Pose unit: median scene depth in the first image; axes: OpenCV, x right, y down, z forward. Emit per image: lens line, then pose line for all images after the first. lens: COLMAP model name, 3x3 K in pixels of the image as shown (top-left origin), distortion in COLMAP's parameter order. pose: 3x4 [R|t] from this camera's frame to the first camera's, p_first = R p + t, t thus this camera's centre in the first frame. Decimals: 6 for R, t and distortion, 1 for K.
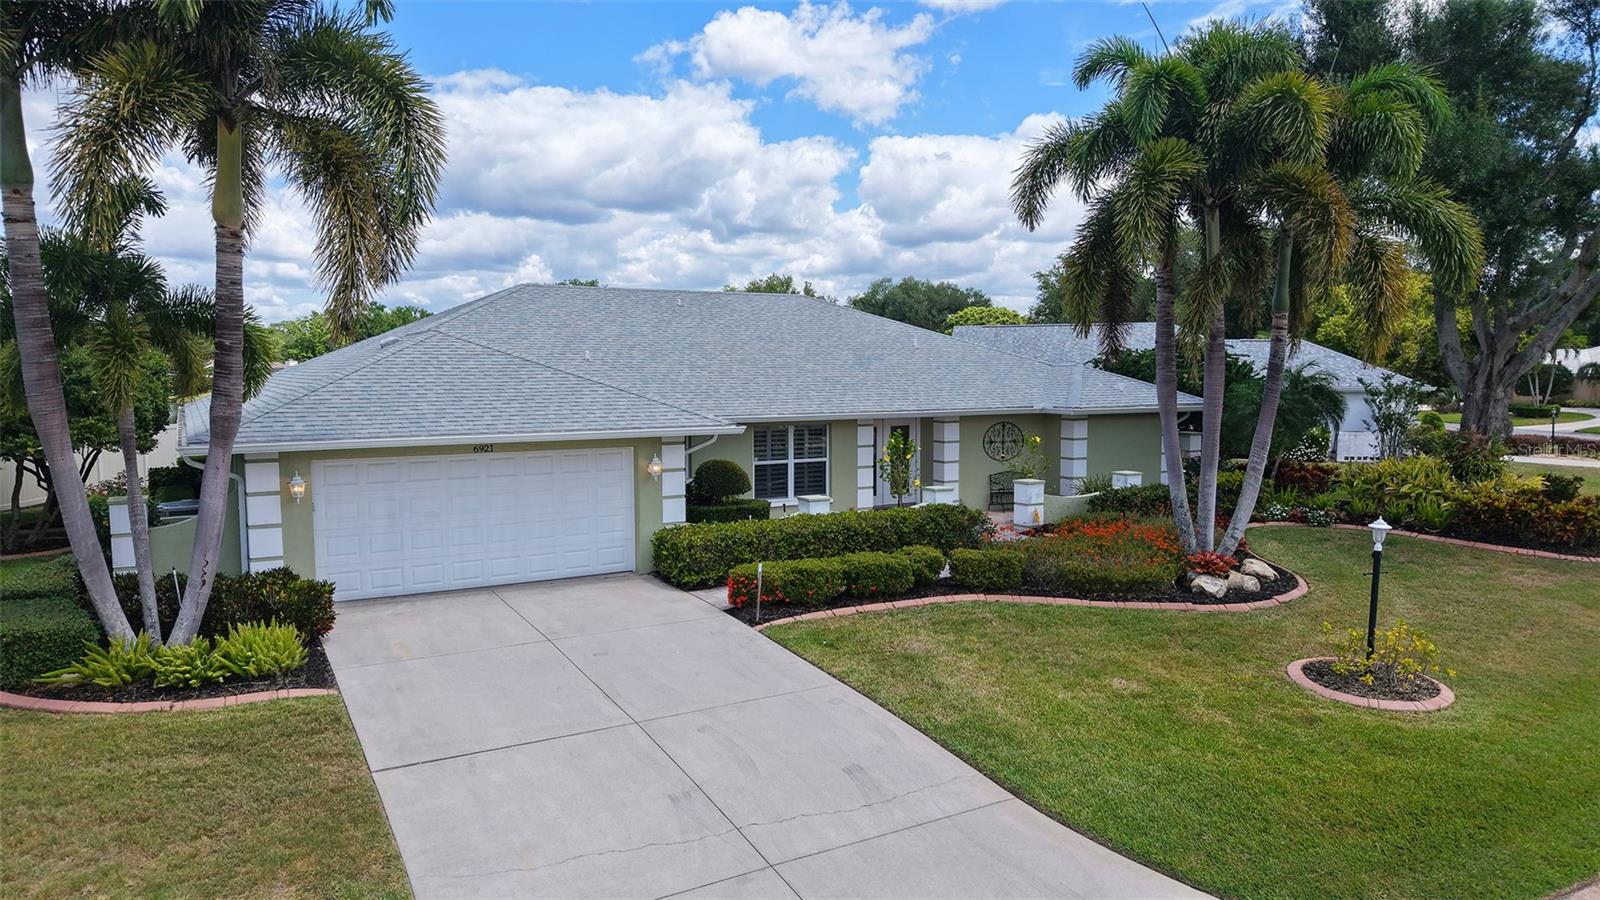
lens RADIAL K [[1085.9, 0, 815.4], [0, 1085.9, 466.9], [0, 0, 1]] dist [0.021879, -0.020378]
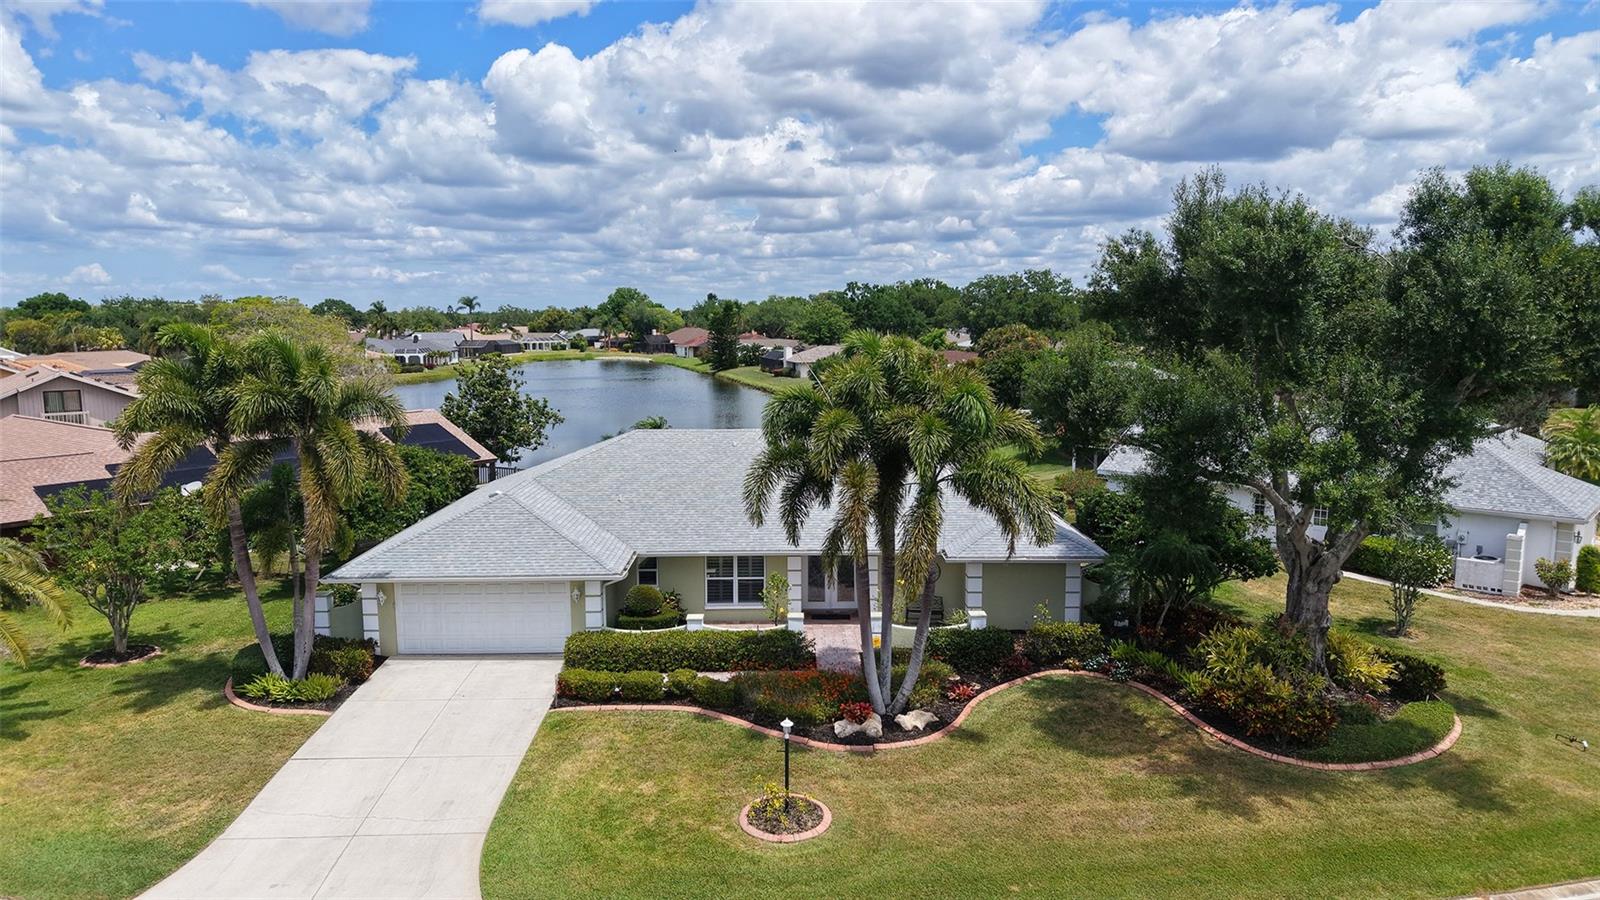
lens RADIAL K [[1085.9, 0, 795.2], [0, 1085.9, 457.3], [0, 0, 1]] dist [0.021879, -0.020378]
pose [[0.869427, 0.065822, -0.489657, 1.253545], [-0.046544, 0.997590, 0.051459, -0.412508], [0.491864, -0.021950, 0.870395, -0.381169]]
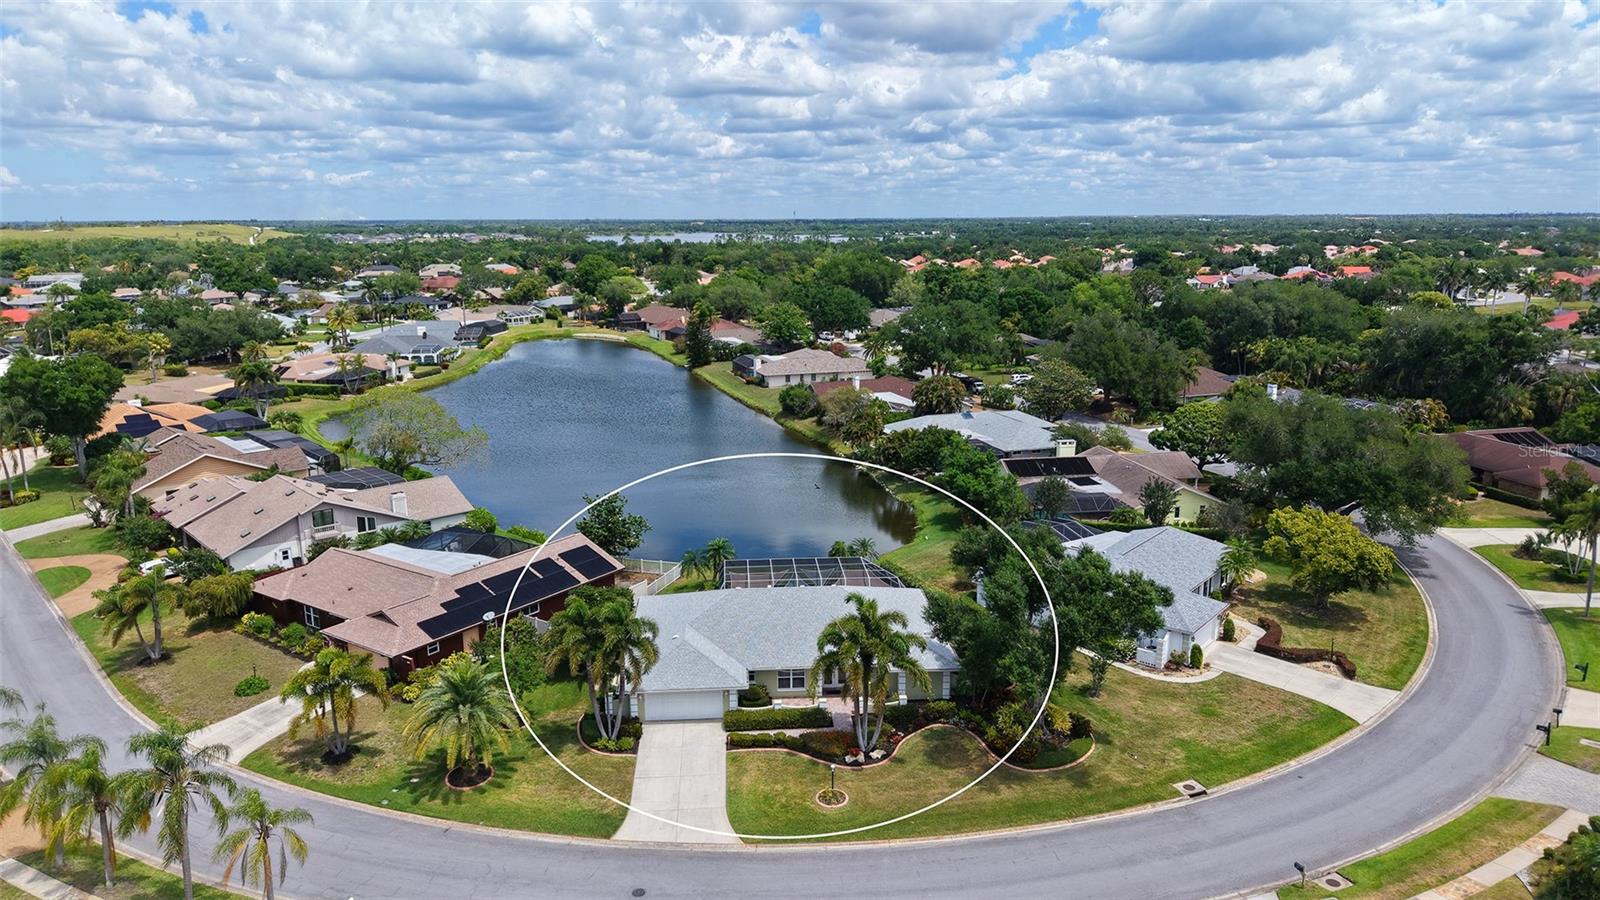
lens RADIAL K [[1085.9, 0, 786.0], [0, 1085.9, 445.8], [0, 0, 1]] dist [0.021879, -0.020378]
pose [[0.891439, 0.089787, -0.444156, 2.161308], [-0.037931, 0.991518, 0.124309, -1.761577], [0.451550, -0.093967, 0.887284, -2.876485]]
